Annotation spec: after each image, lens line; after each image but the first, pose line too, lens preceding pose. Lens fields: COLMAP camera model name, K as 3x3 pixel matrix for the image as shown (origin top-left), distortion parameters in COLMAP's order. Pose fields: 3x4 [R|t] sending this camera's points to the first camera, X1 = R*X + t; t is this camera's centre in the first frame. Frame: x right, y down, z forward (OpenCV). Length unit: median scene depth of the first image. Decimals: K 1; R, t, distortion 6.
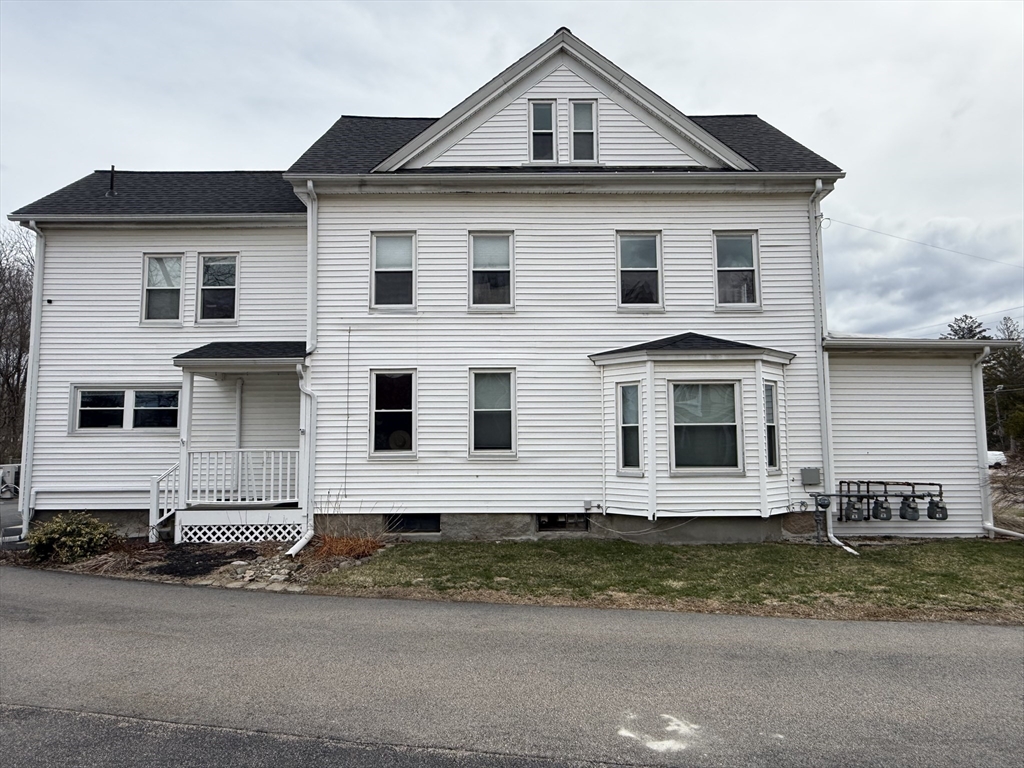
lens RADIAL K [[671.0, 0, 505.6], [0, 671.0, 400.5], [0, 0, 1]] dist [0.005318, -0.002691]
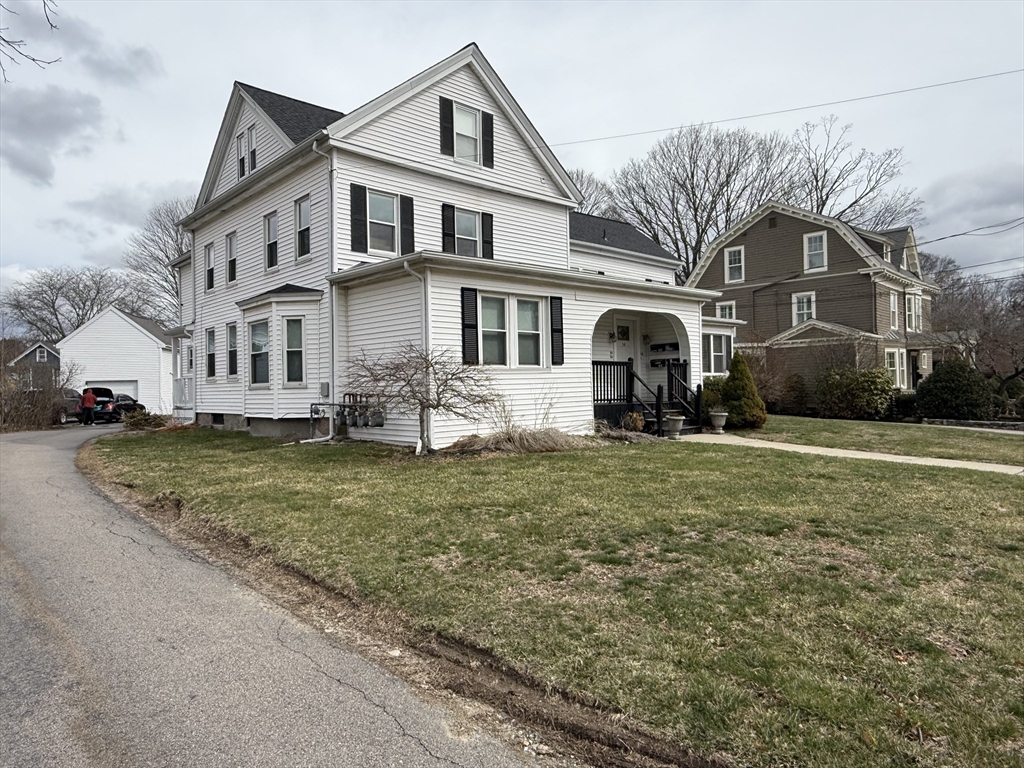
lens RADIAL K [[671.0, 0, 507.5], [0, 671.0, 384.7], [0, 0, 1]] dist [0.005318, -0.002691]
pose [[0.671566, -0.013988, -0.740812, 1.574482], [0.074006, 0.996088, 0.048280, 0.068465], [0.737239, -0.087247, 0.669975, 0.413007]]
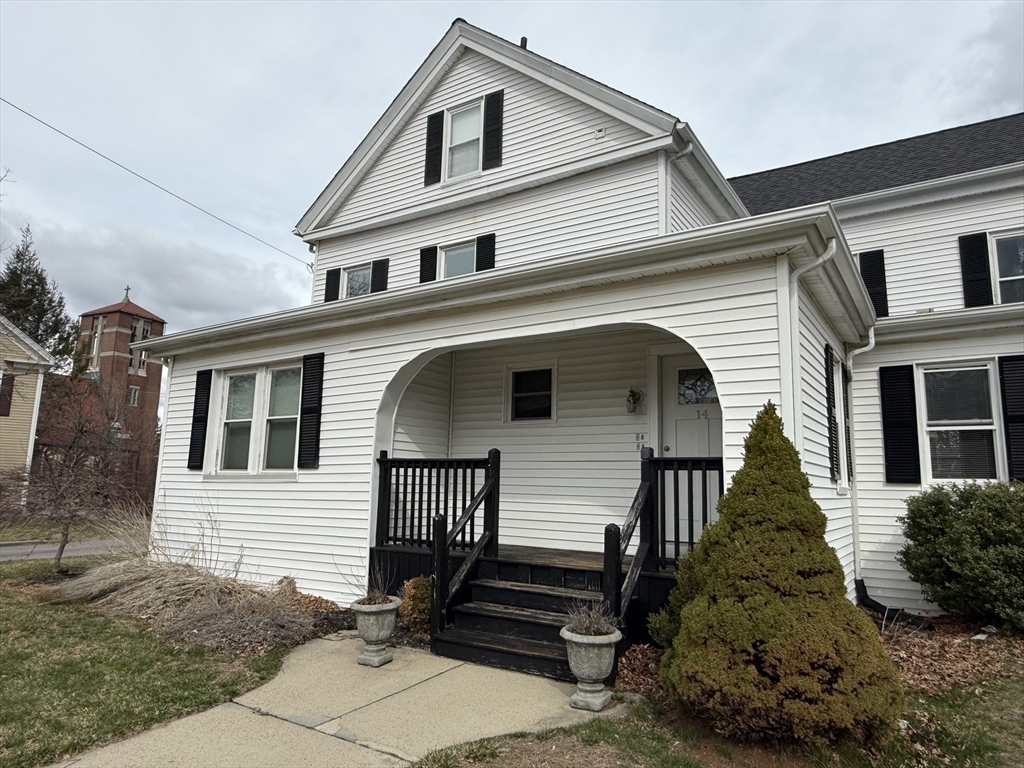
lens RADIAL K [[671.0, 0, 510.9], [0, 671.0, 383.8], [0, 0, 1]] dist [0.005318, -0.002691]
pose [[-0.542876, -0.141117, -0.827872, 1.217791], [0.044820, 0.979508, -0.196355, 0.160274], [0.838616, -0.143702, -0.525426, 1.874446]]
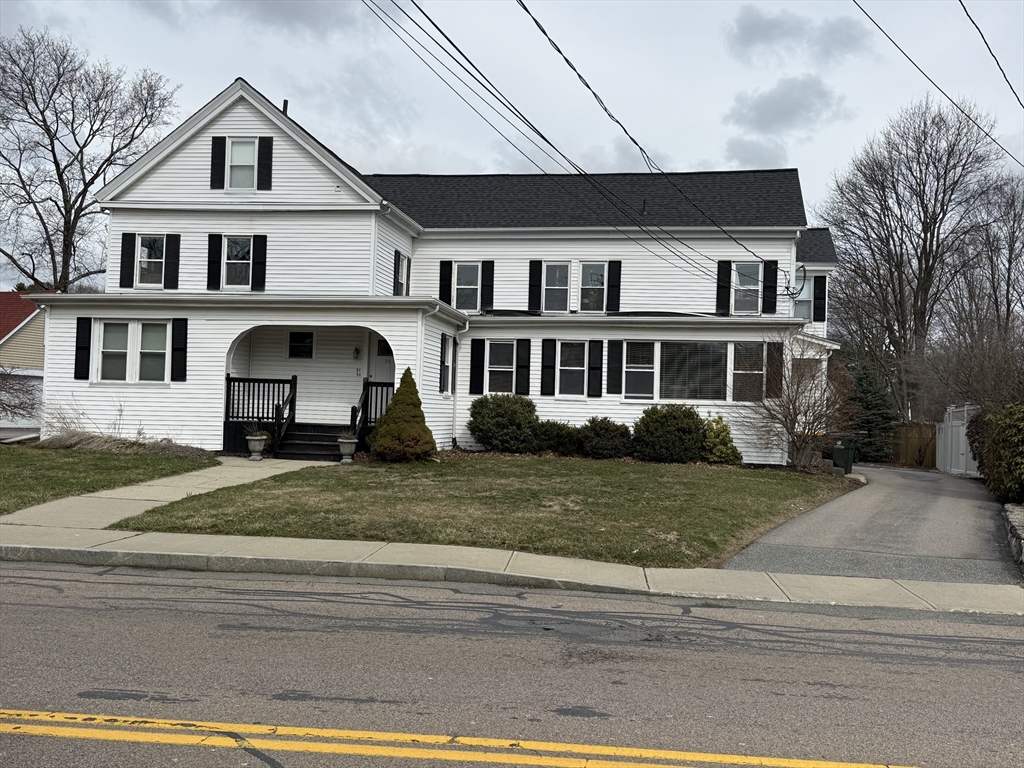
lens RADIAL K [[1019.2, 0, 519.1], [0, 1019.2, 389.7], [0, 0, 1]] dist [0.092192, 0.000000]
pose [[-0.161436, -0.029766, -0.986434, 2.627945], [0.046752, 0.998192, -0.037772, 0.223695], [0.985775, -0.052215, -0.159752, 2.290731]]
